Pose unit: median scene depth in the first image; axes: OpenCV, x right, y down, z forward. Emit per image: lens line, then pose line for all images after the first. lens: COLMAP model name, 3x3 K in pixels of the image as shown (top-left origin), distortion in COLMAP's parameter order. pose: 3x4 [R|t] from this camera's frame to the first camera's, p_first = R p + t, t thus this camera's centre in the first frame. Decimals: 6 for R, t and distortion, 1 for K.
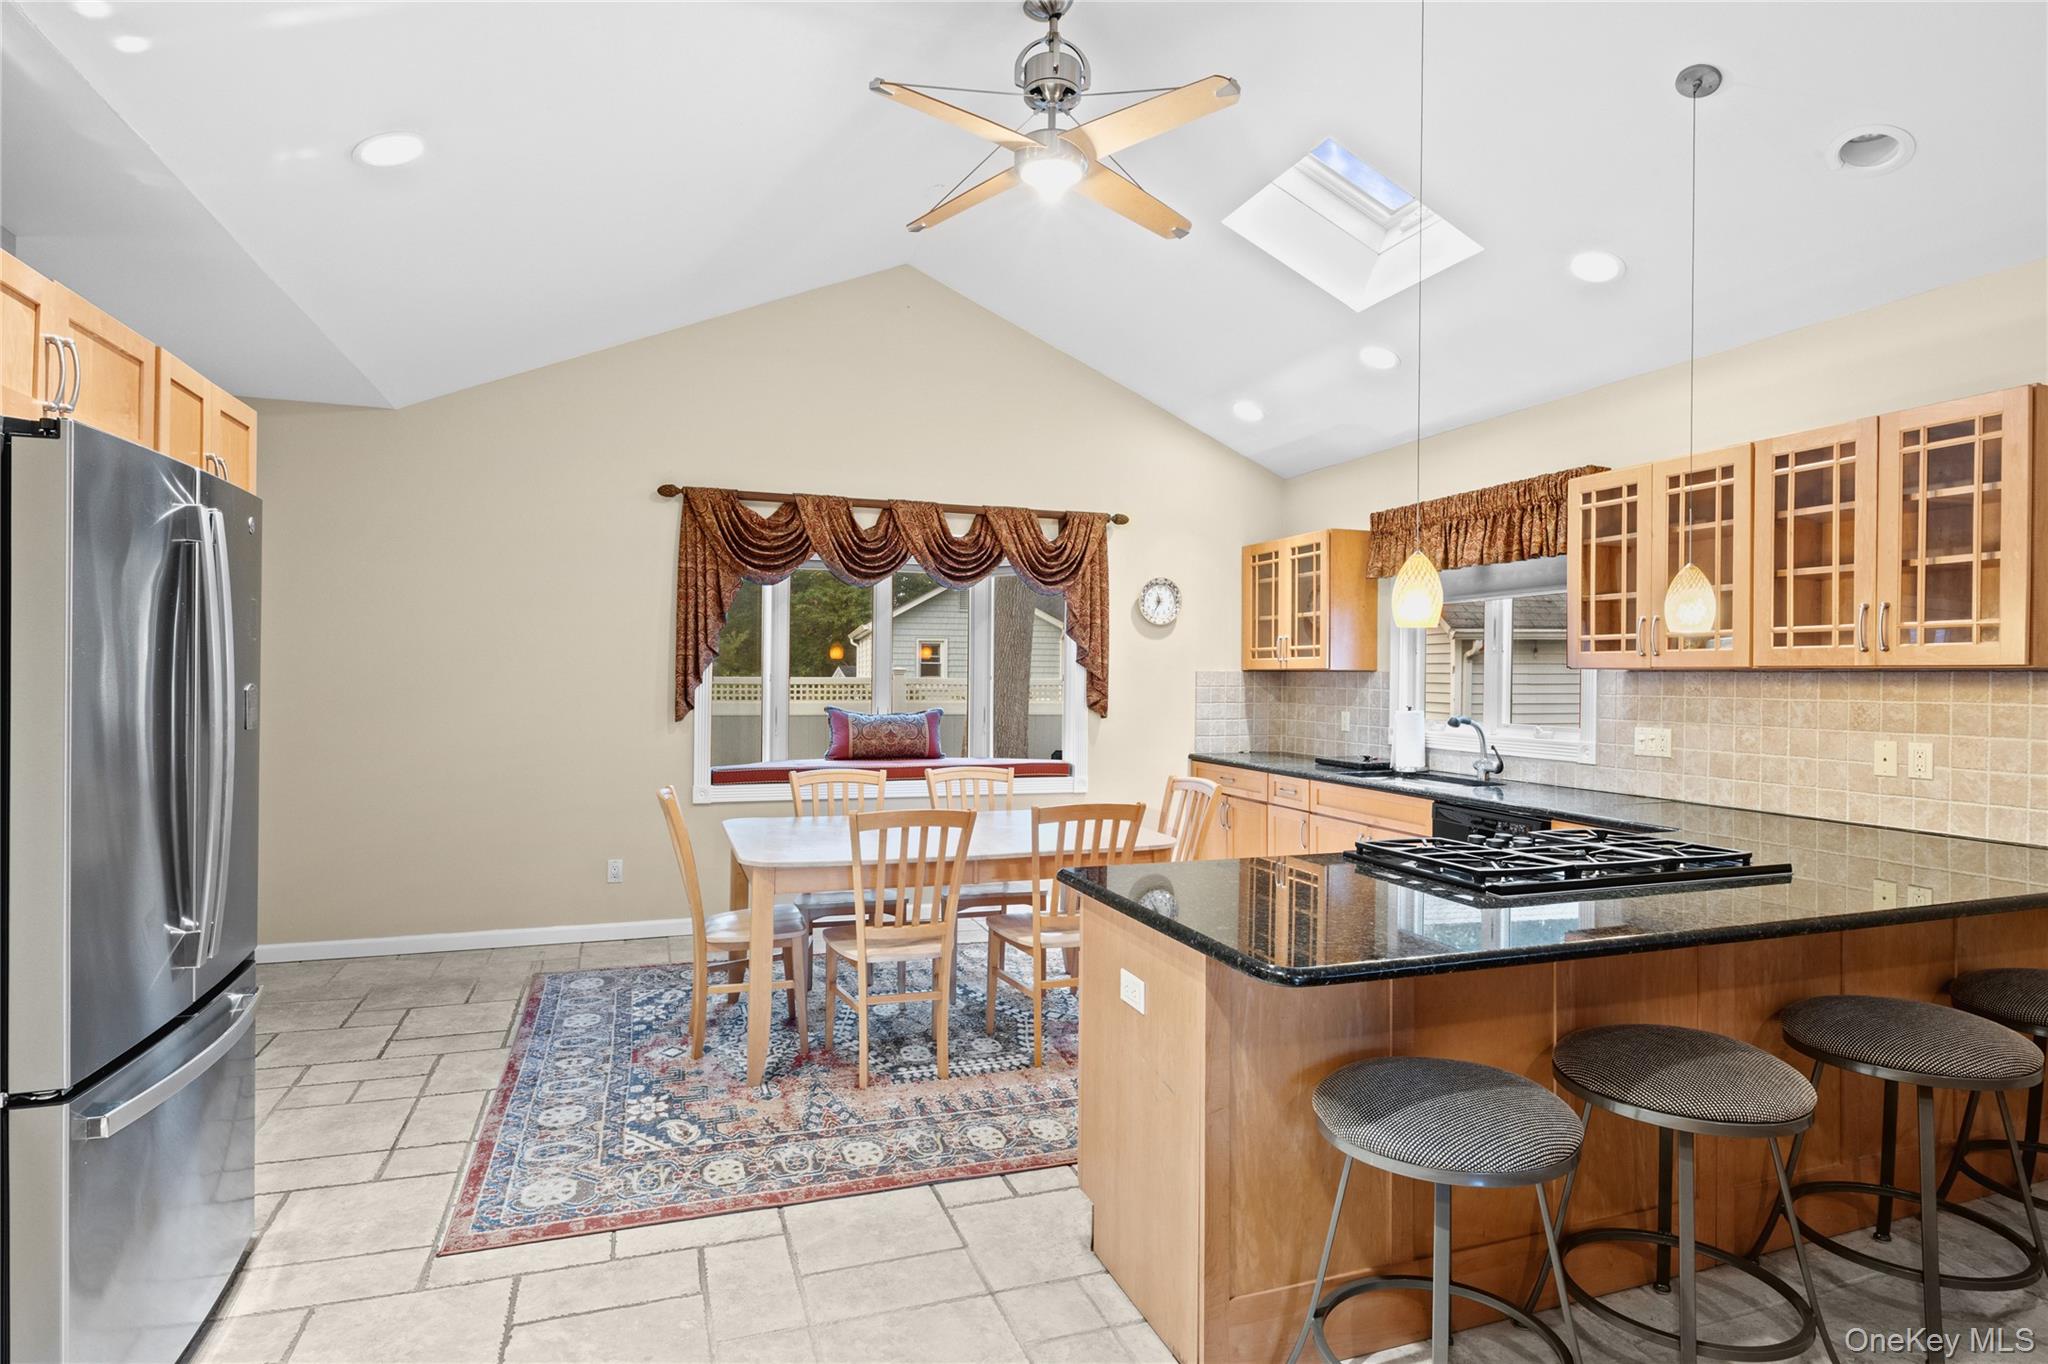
lens RADIAL K [[1079.5, 0, 1026.3], [0, 1079.5, 674.4], [0, 0, 1]] dist [0.000643, -0.000993]
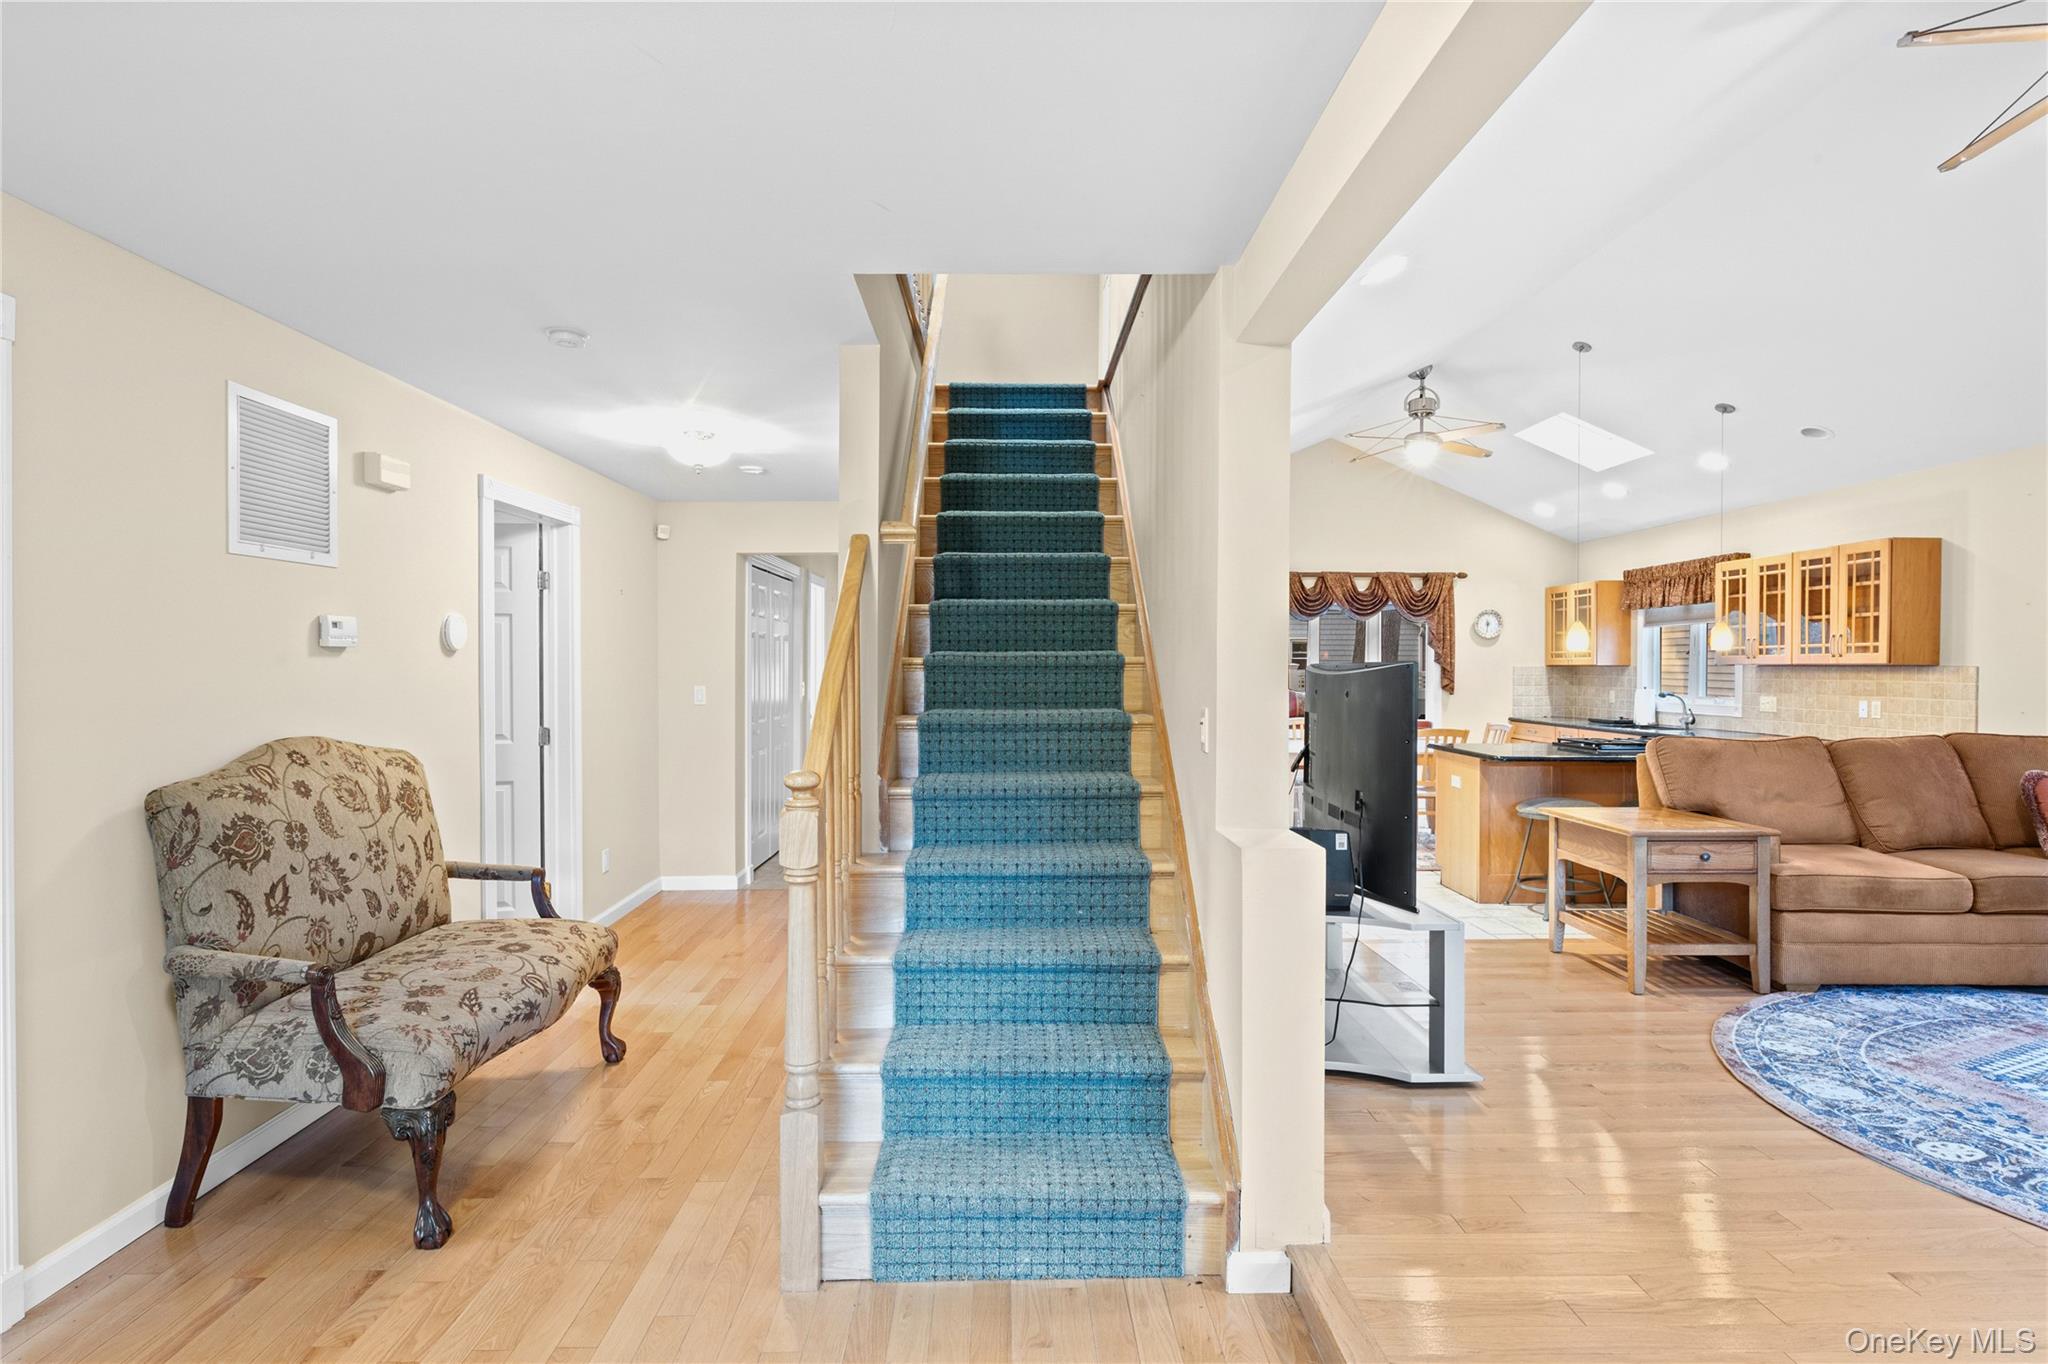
lens RADIAL K [[1038.2, 0, 1029.7], [0, 1038.2, 676.1], [0, 0, 1]] dist [-0.003478, -0.001236]
pose [[0.947693, -0.003315, -0.319166, -0.040314], [0.005981, 0.999955, 0.007372, -0.004716], [0.319128, -0.008895, 0.947670, -0.846375]]
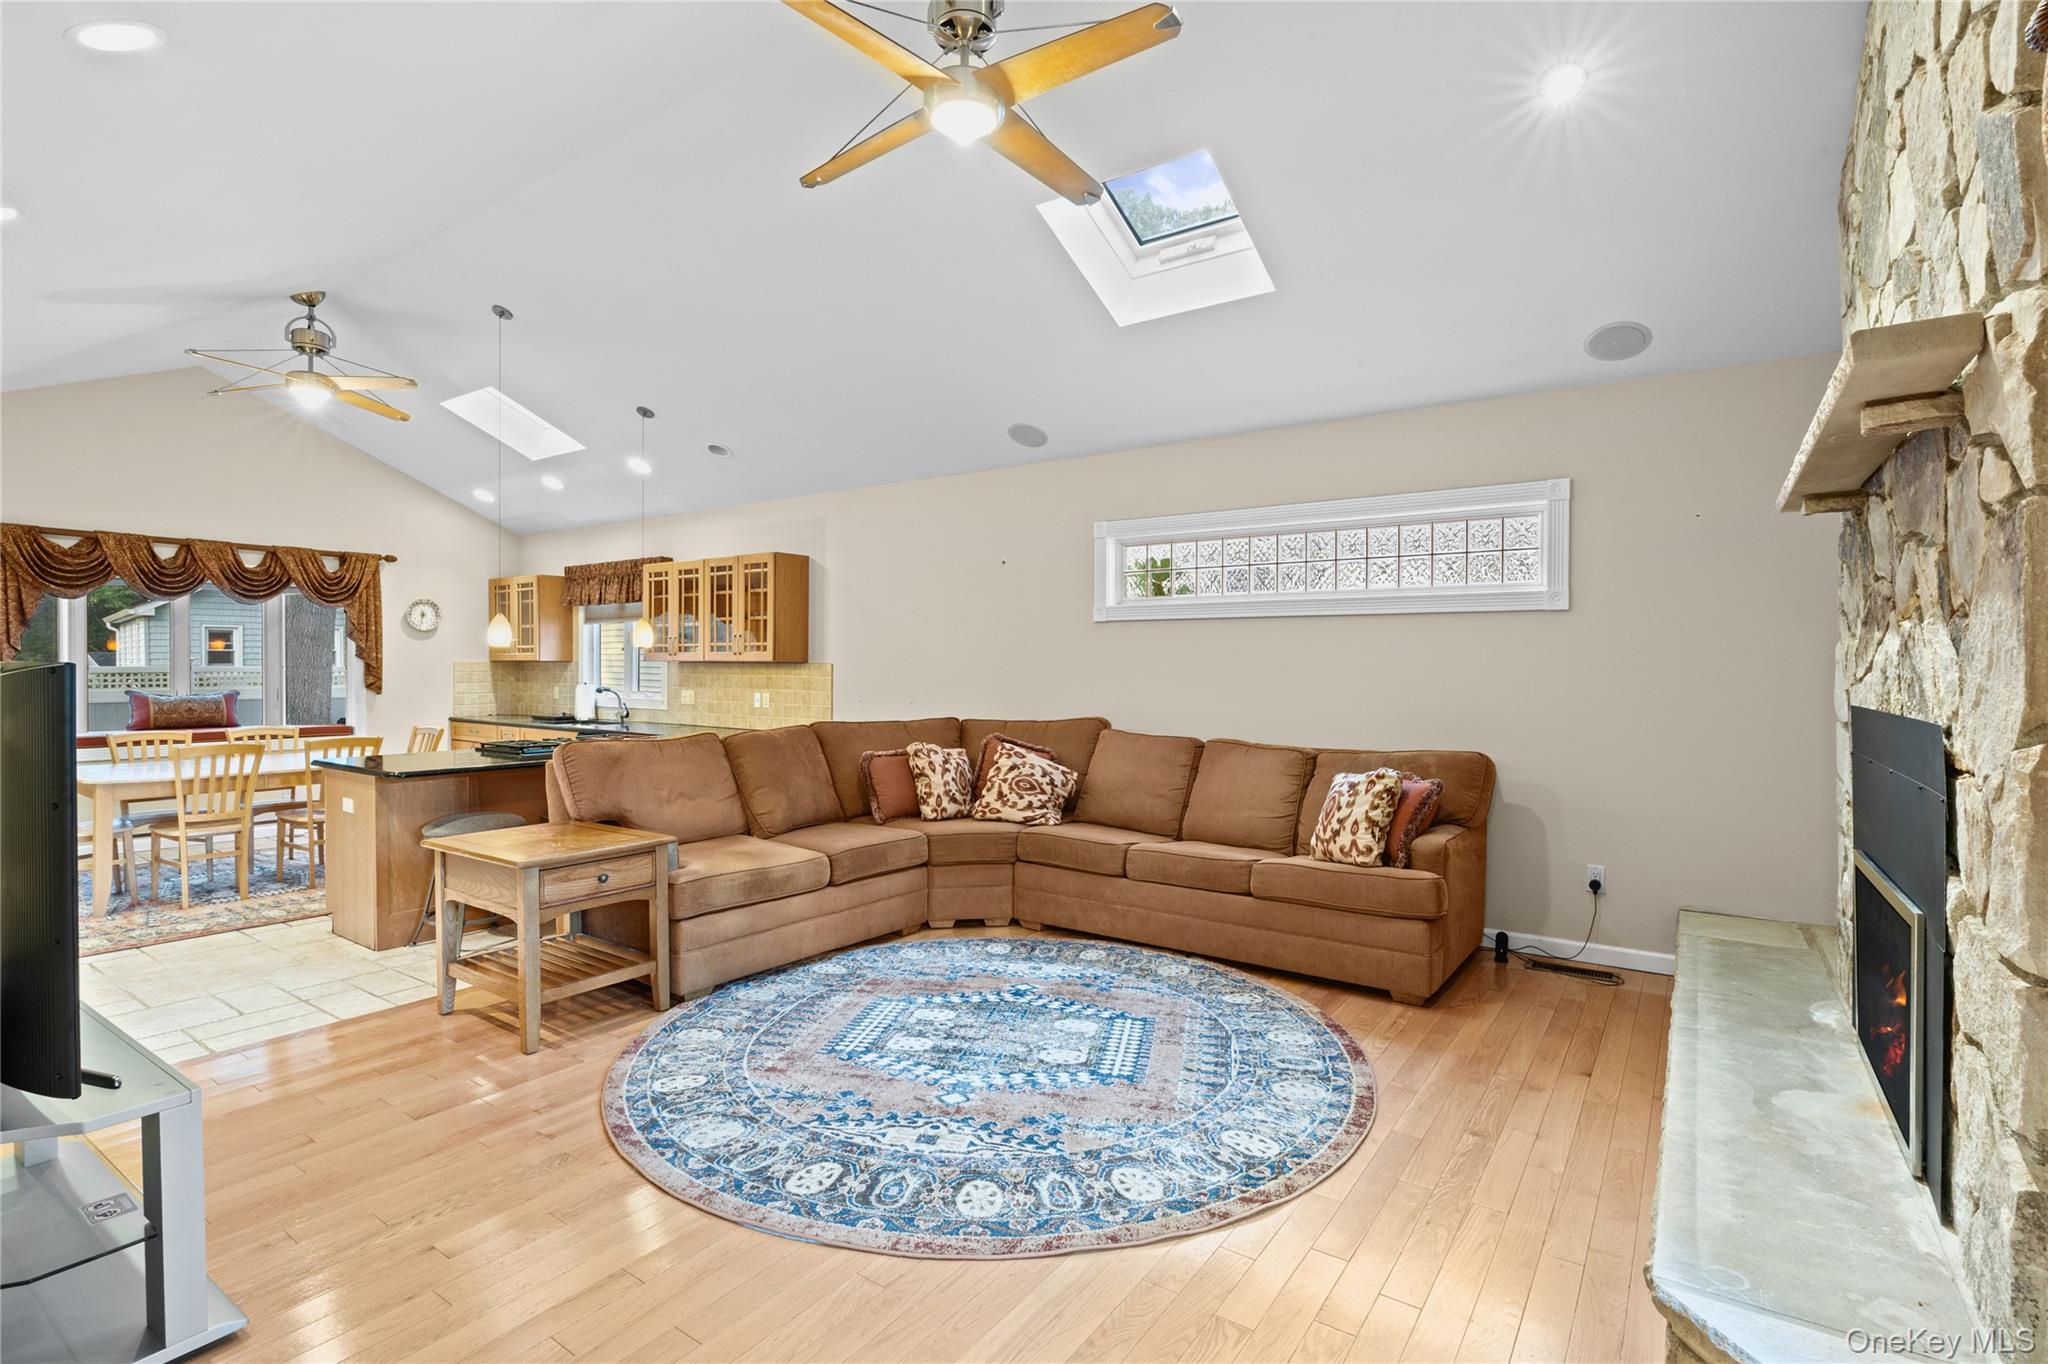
lens RADIAL K [[965.7, 0, 1020.9], [0, 965.7, 677.5], [0, 0, 1]] dist [-0.011699, 0.000928]
pose [[0.820253, -0.013619, 0.571839, 0.047442], [0.002558, 0.999794, 0.020143, -0.007229], [-0.571996, -0.015060, 0.820118, -0.651610]]
